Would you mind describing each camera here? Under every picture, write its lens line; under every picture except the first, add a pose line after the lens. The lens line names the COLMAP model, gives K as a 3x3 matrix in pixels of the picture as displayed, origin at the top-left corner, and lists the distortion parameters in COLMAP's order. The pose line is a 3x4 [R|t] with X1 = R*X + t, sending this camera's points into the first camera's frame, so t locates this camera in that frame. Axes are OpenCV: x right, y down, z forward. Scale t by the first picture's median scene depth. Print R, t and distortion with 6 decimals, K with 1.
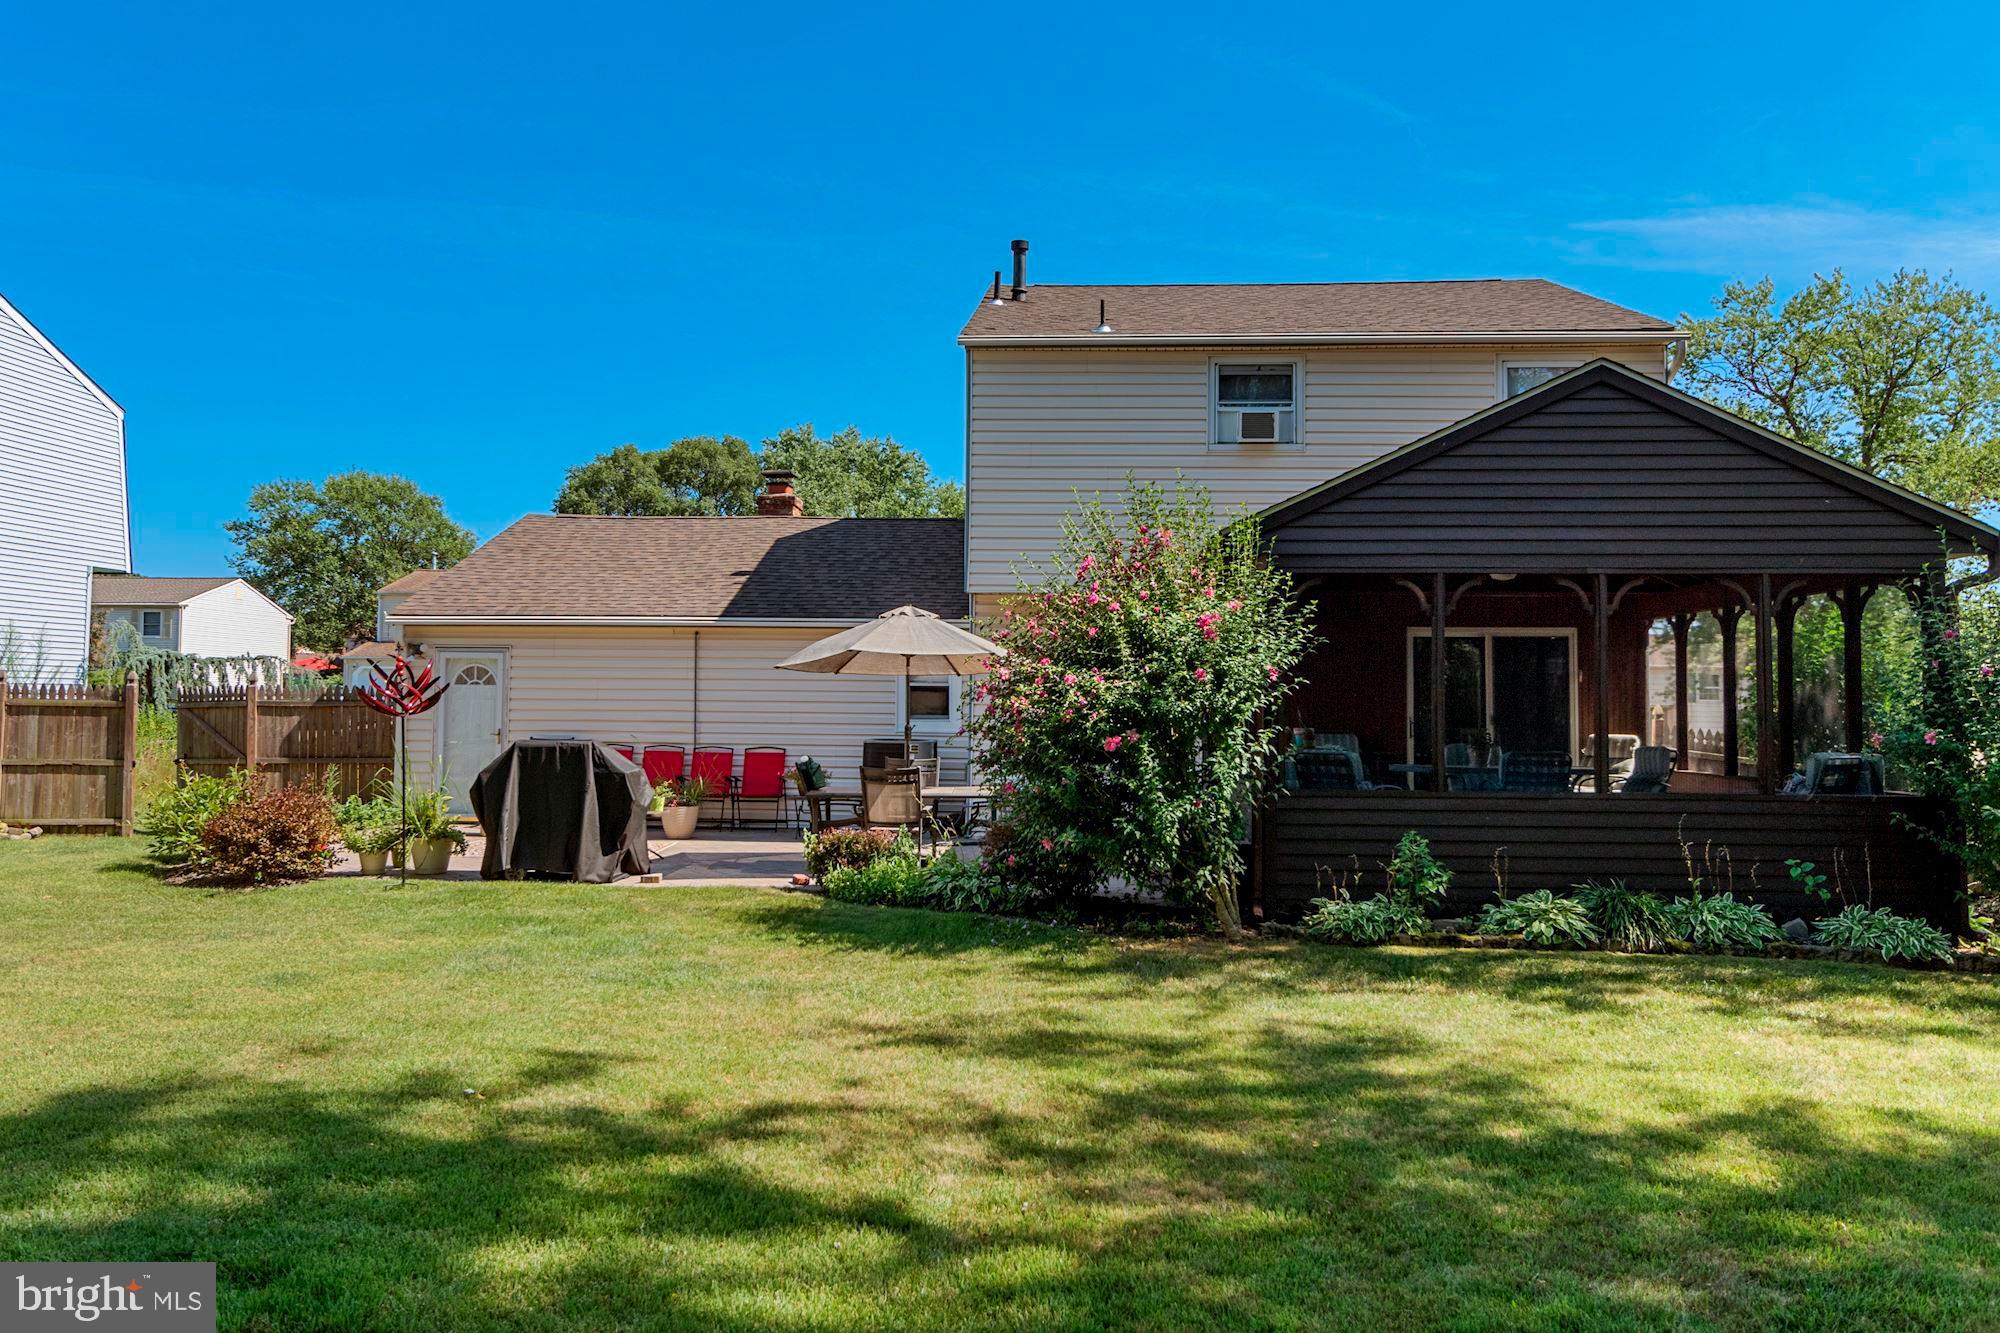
lens RADIAL K [[1373.4, 0, 988.7], [0, 1373.4, 646.6], [0, 0, 1]] dist [0.005626, -0.002175]
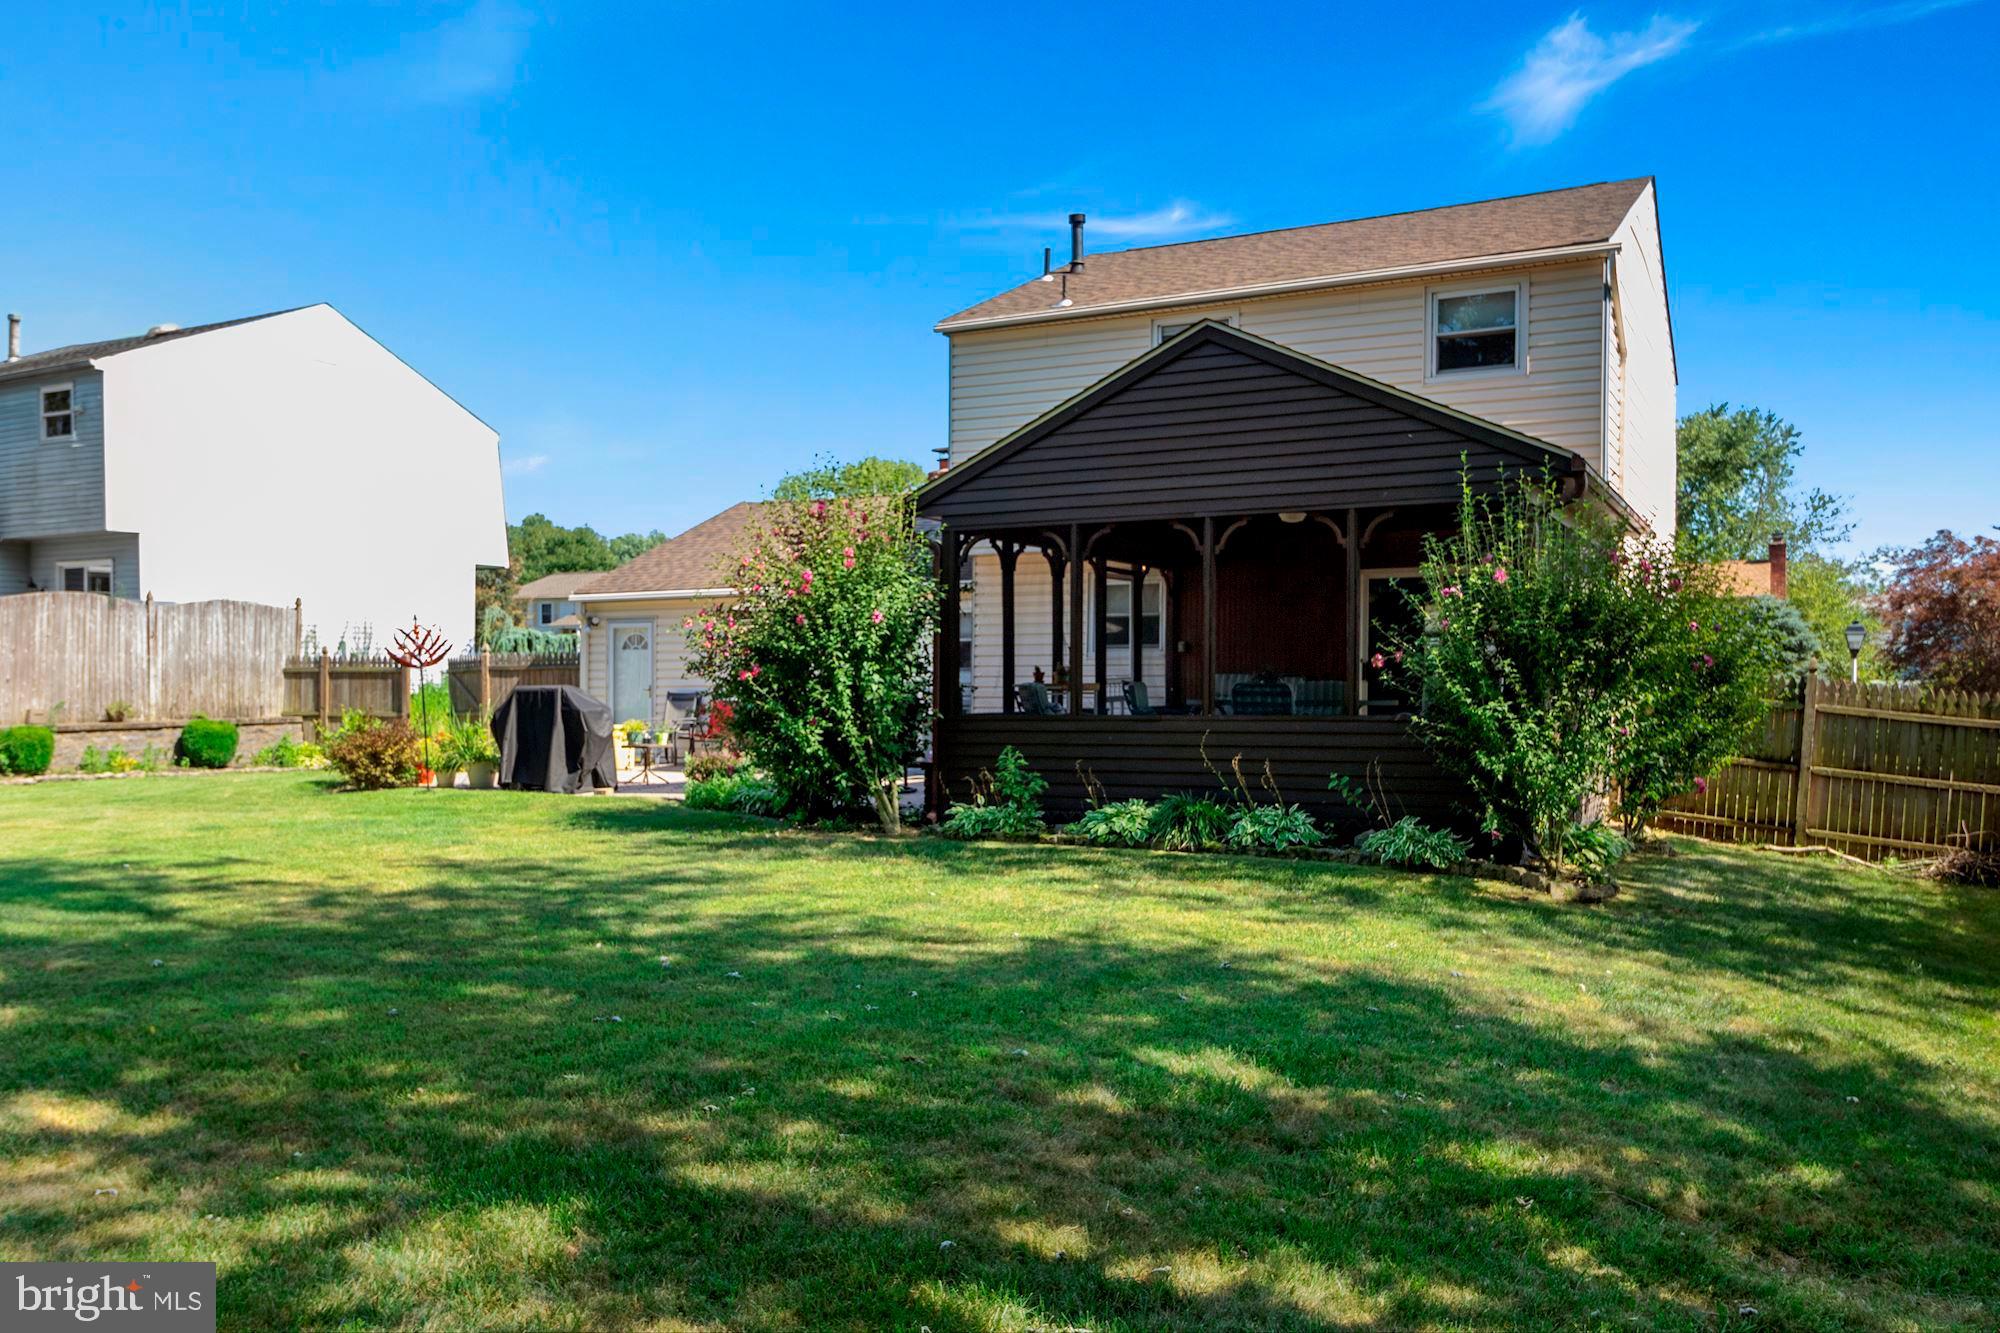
lens RADIAL K [[1514.6, 0, 1004.8], [0, 1514.6, 679.4], [0, 0, 1]] dist [0.001677, 0.000586]
pose [[0.923908, -0.014574, -0.382337, 0.496108], [0.030137, 0.998942, 0.034748, 0.019816], [0.381426, -0.043626, 0.923369, -0.122917]]
